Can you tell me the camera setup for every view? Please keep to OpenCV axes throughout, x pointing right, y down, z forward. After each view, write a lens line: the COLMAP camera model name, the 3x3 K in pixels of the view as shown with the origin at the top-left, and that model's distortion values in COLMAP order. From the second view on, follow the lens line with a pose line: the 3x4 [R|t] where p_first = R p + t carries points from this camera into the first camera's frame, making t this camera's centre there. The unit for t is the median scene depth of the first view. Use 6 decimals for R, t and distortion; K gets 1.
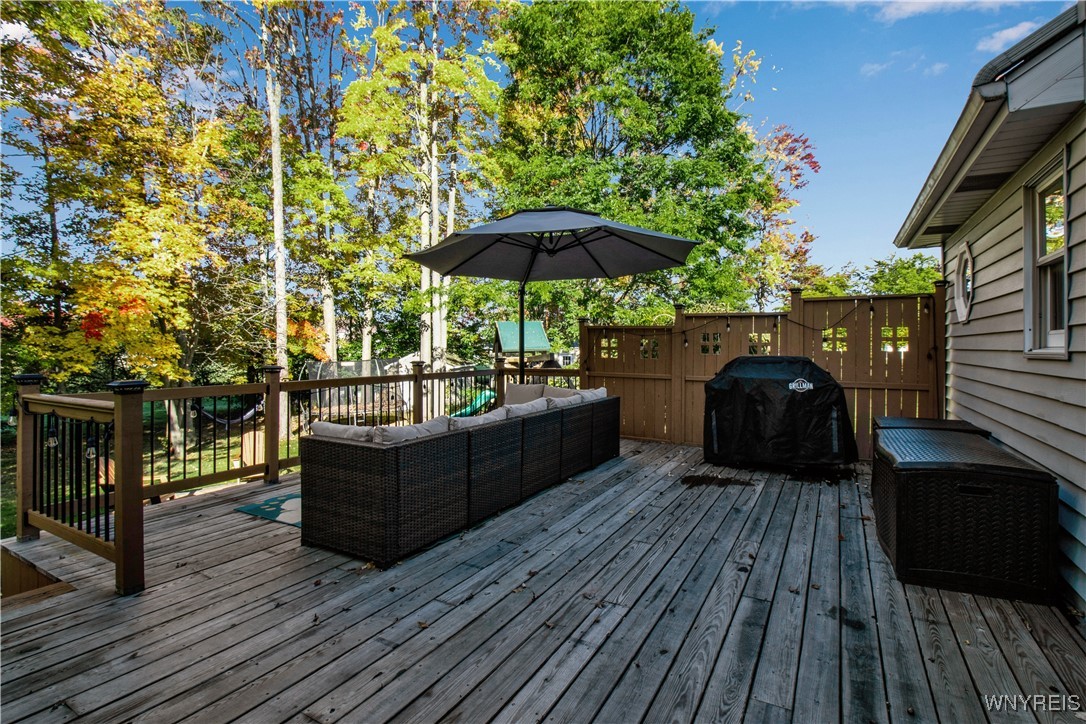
lens RADIAL K [[512.8, 0, 541.5], [0, 512.8, 358.4], [0, 0, 1]] dist [0.025563, -0.022888]
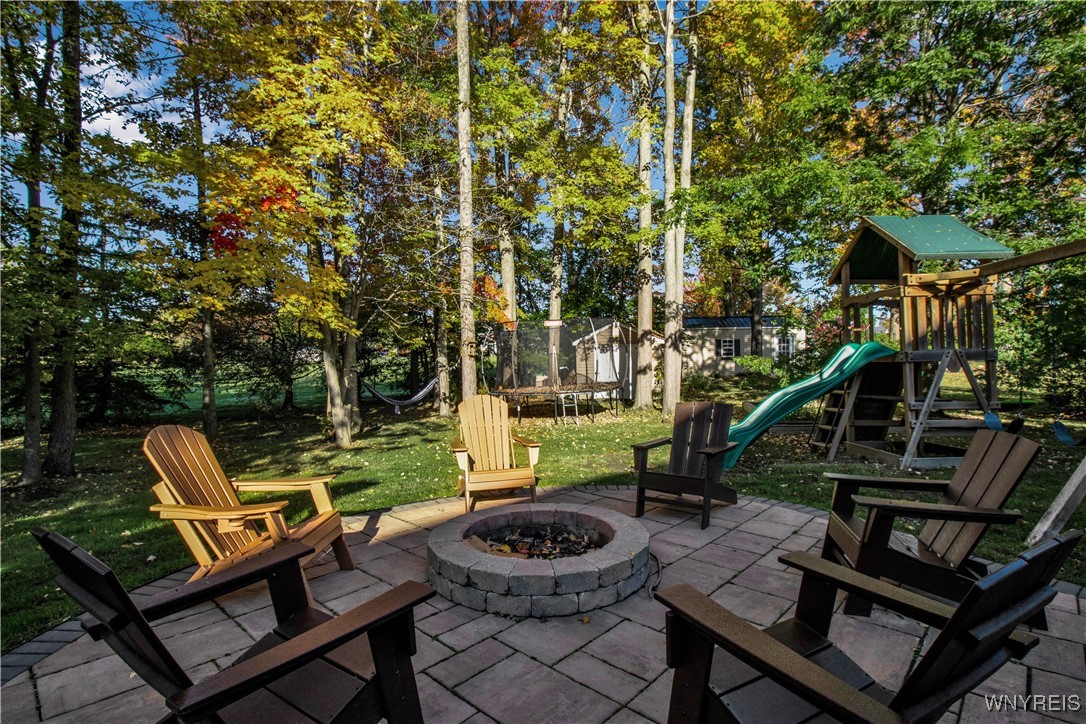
lens RADIAL K [[518.3, 0, 543.0], [0, 518.3, 362.0], [0, 0, 1]] dist [-0.000900, -0.000059]
pose [[0.972618, 0.000416, -0.232411, -0.295696], [-0.001298, 0.999993, -0.003643, 0.086360], [0.232408, 0.003845, 0.972611, 0.409150]]
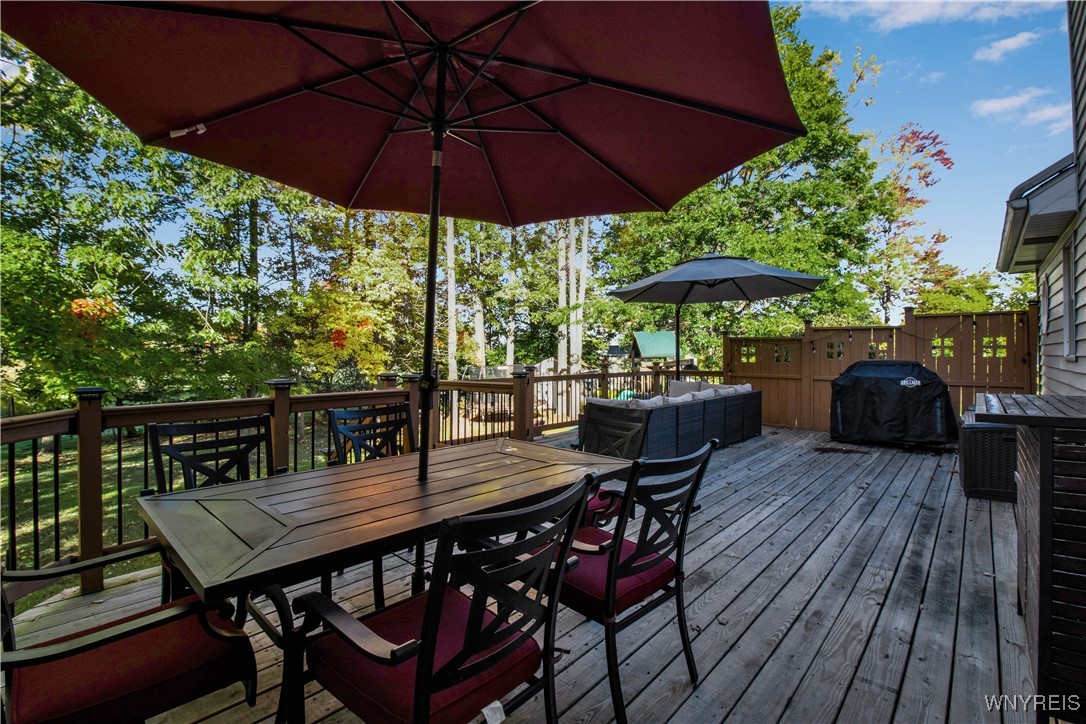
lens RADIAL K [[512.8, 0, 541.5], [0, 512.8, 358.4], [0, 0, 1]] dist [0.025563, -0.022888]
pose [[0.982093, -0.000385, -0.188395, -0.080303], [-0.001895, 0.999927, -0.011925, 0.003671], [0.188386, 0.012068, 0.982021, -0.217150]]
